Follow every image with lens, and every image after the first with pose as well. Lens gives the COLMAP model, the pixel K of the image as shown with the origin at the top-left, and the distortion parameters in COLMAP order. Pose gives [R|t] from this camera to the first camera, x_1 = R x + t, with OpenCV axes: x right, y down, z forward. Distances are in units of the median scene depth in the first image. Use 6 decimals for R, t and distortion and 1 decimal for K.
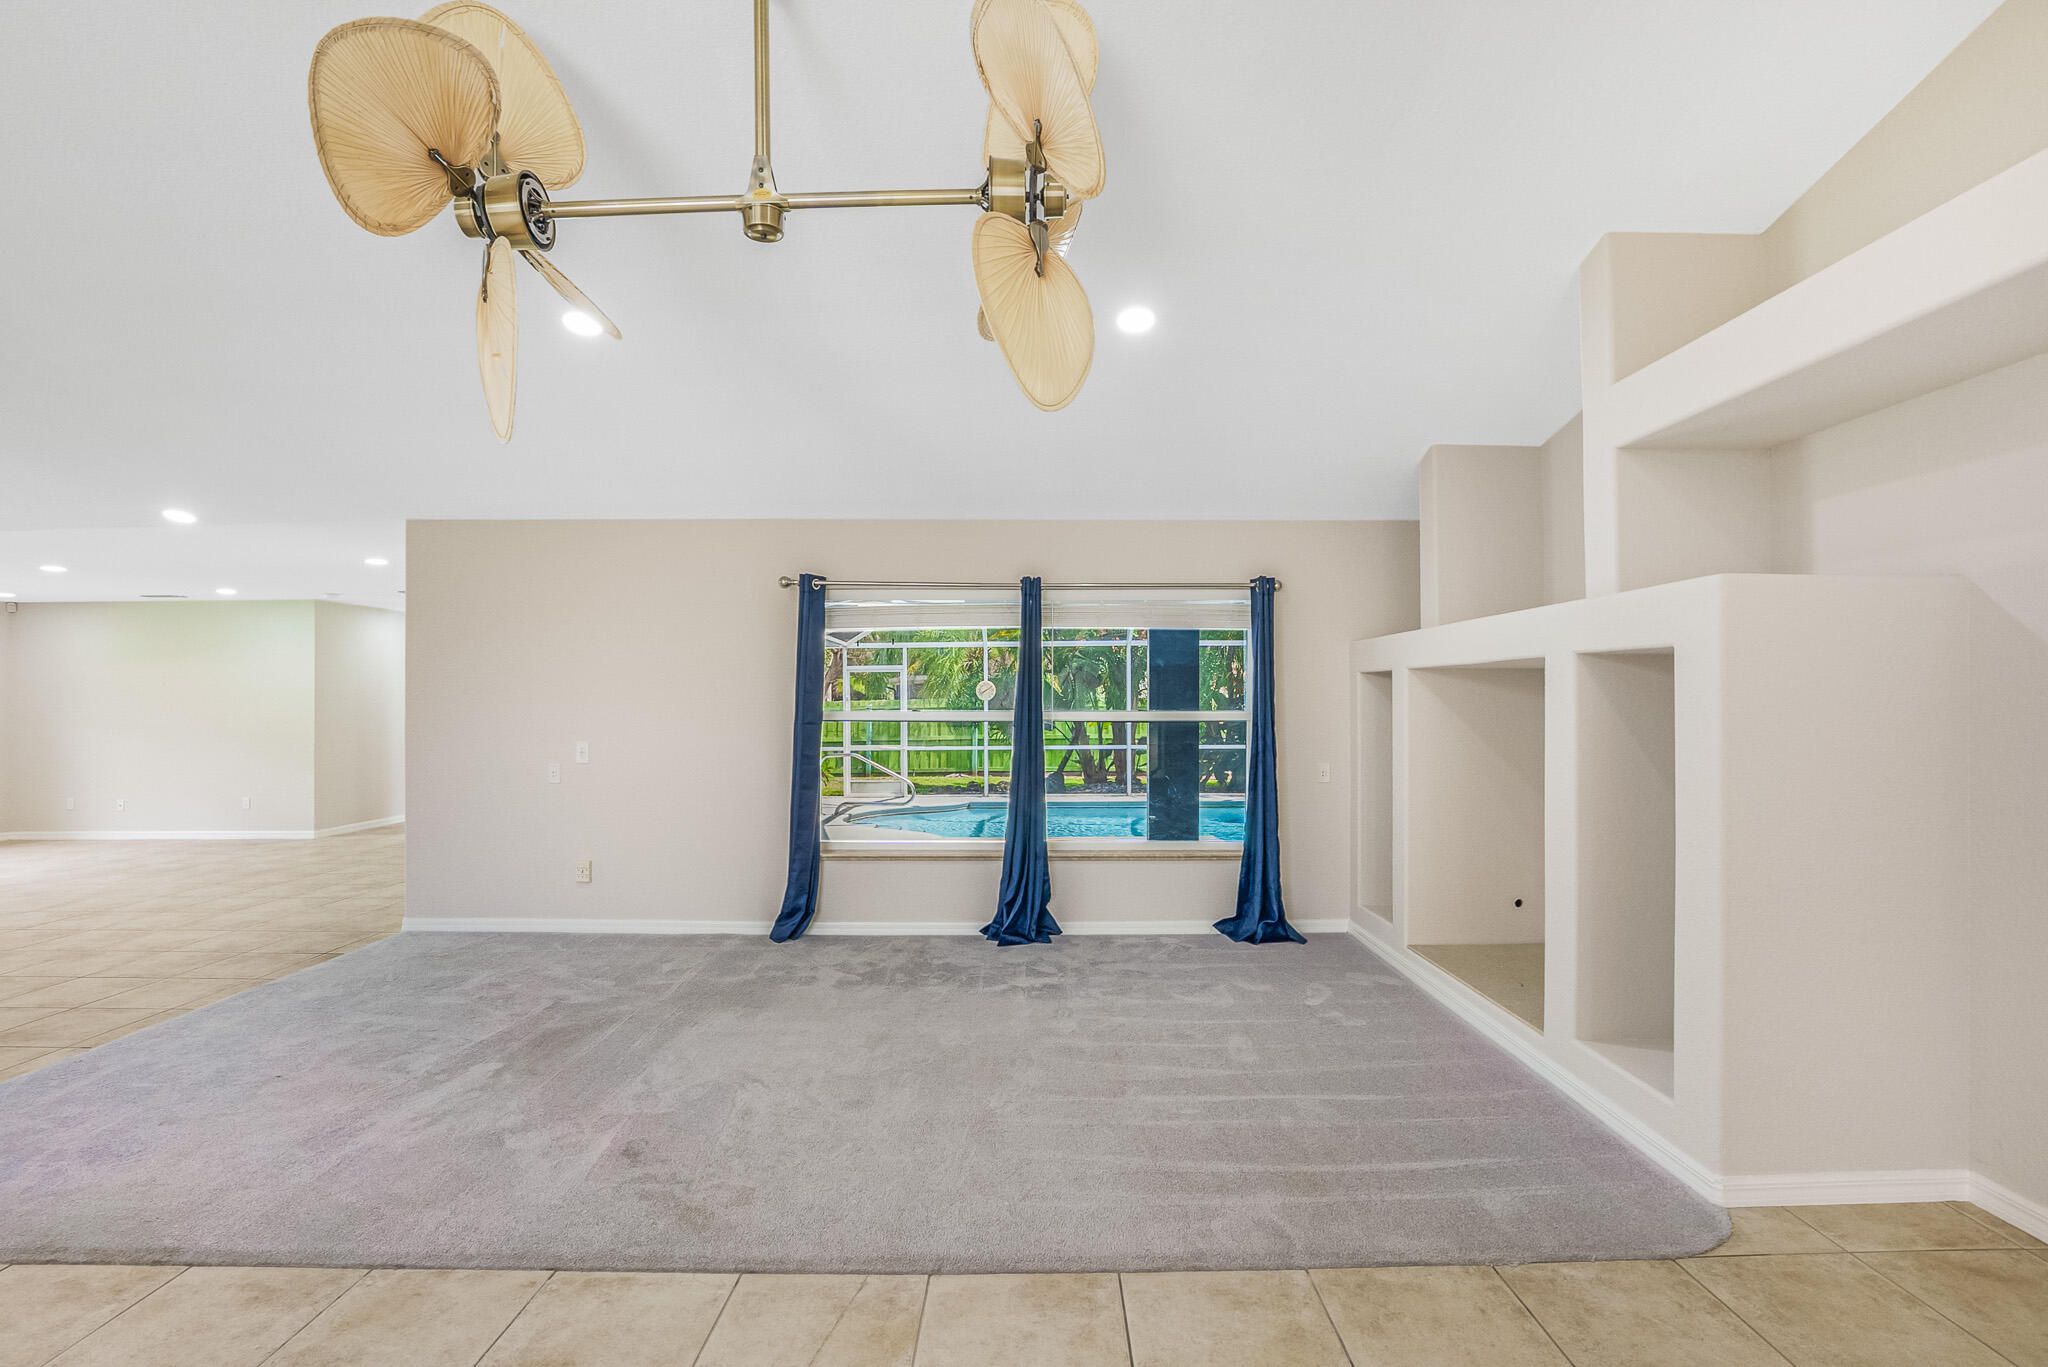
lens RADIAL K [[911.1, 0, 1036.1], [0, 911.1, 676.1], [0, 0, 1]] dist [-0.054371, 0.015076]
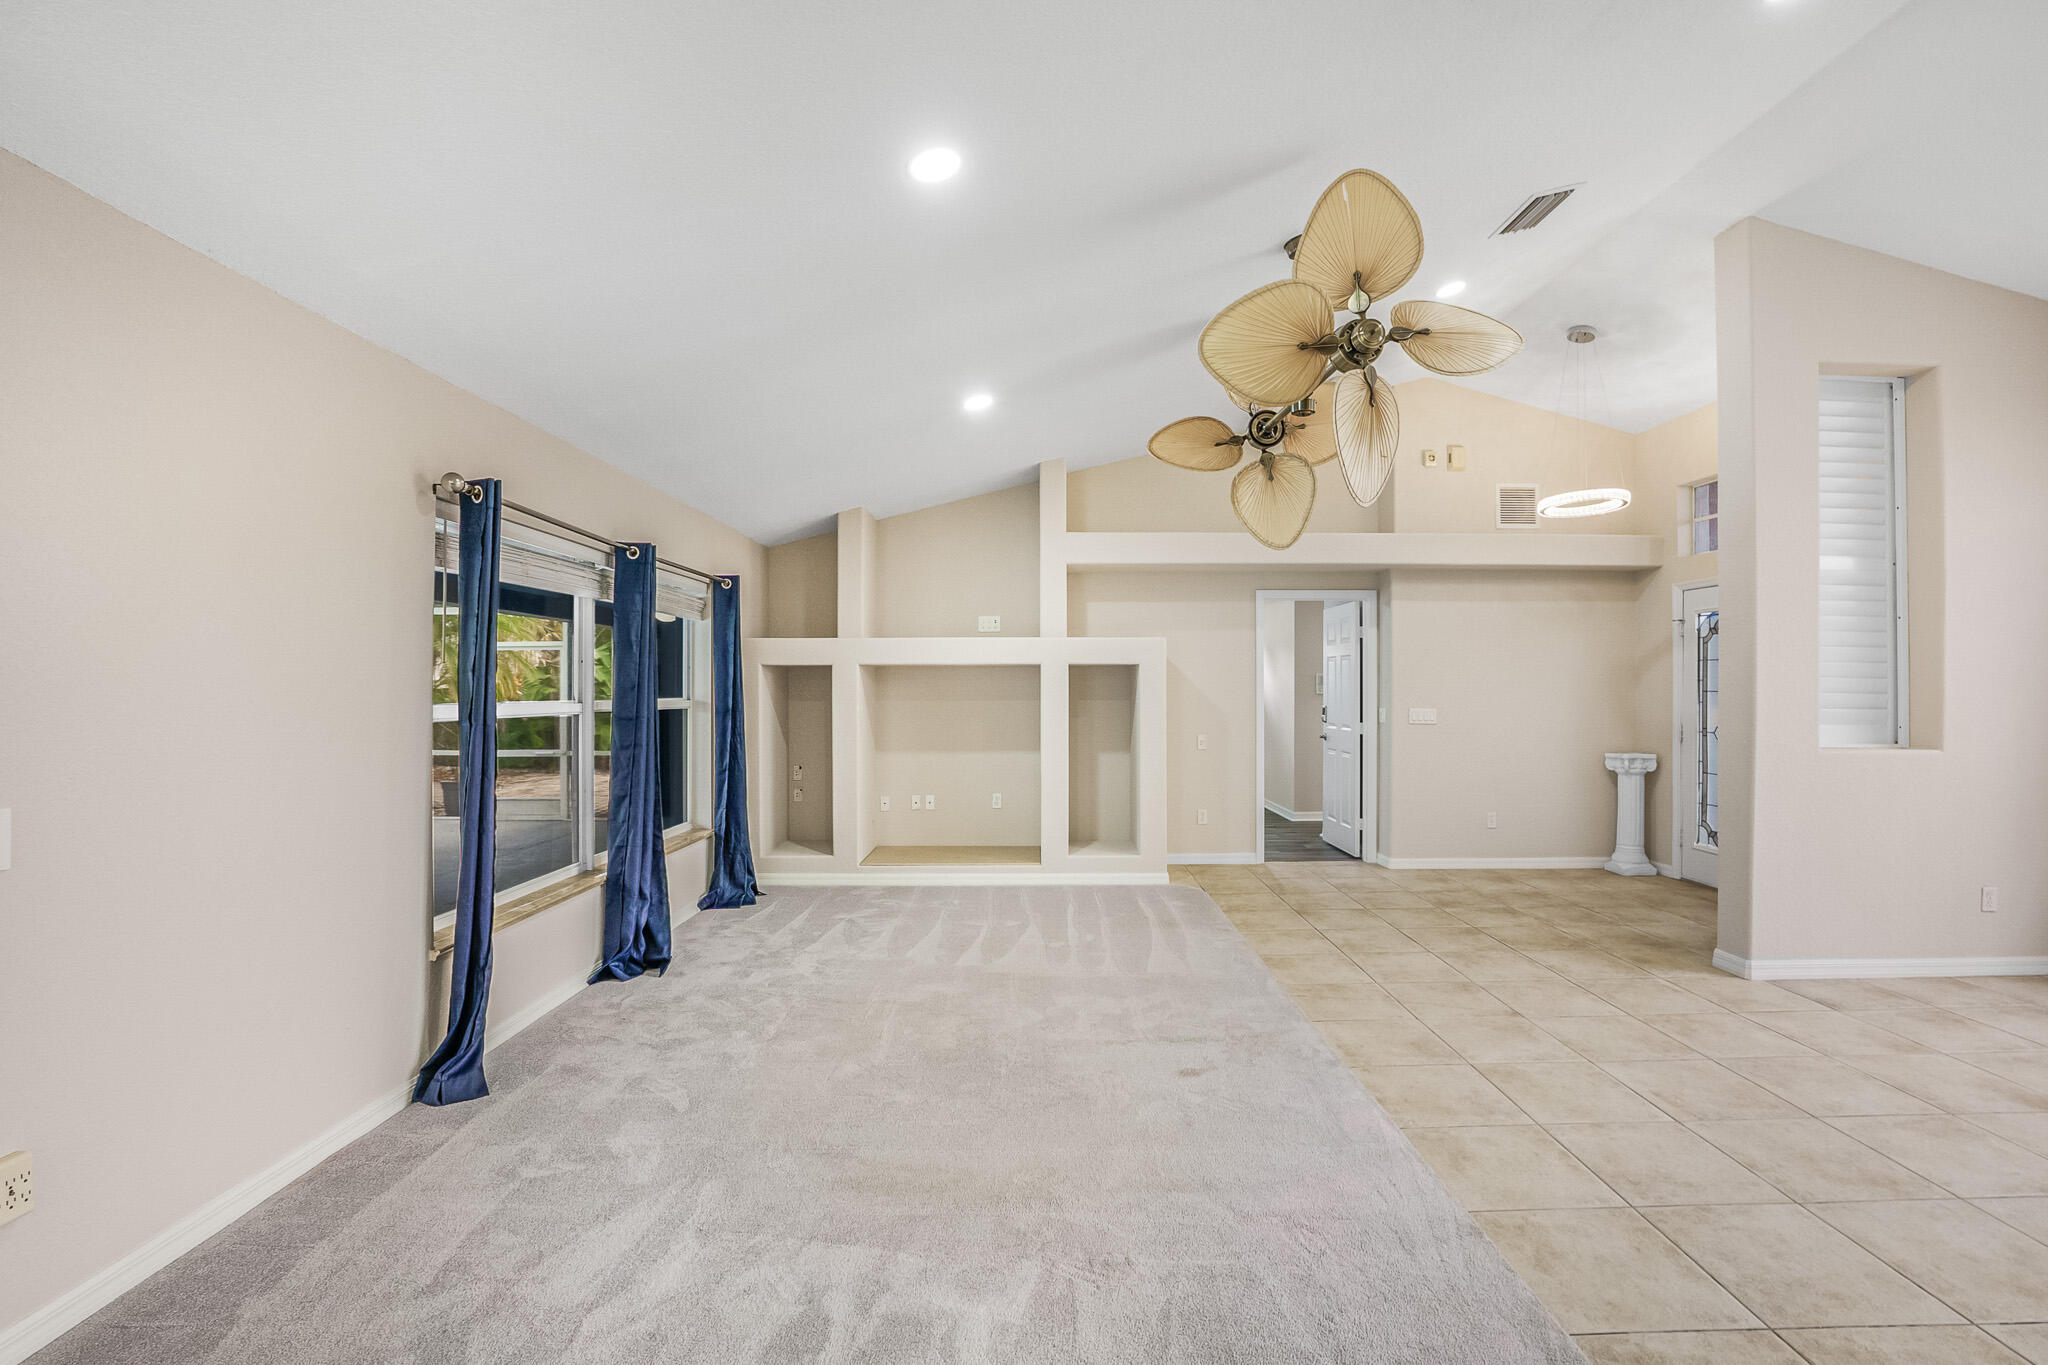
lens RADIAL K [[891.6, 0, 1029.2], [0, 891.6, 692.8], [0, 0, 1]] dist [-0.056006, 0.014530]
pose [[0.017573, -0.002906, 0.999841, -0.958030], [-0.023133, 0.999727, 0.003312, 0.022878], [-0.999578, -0.023187, 0.017501, 0.719179]]
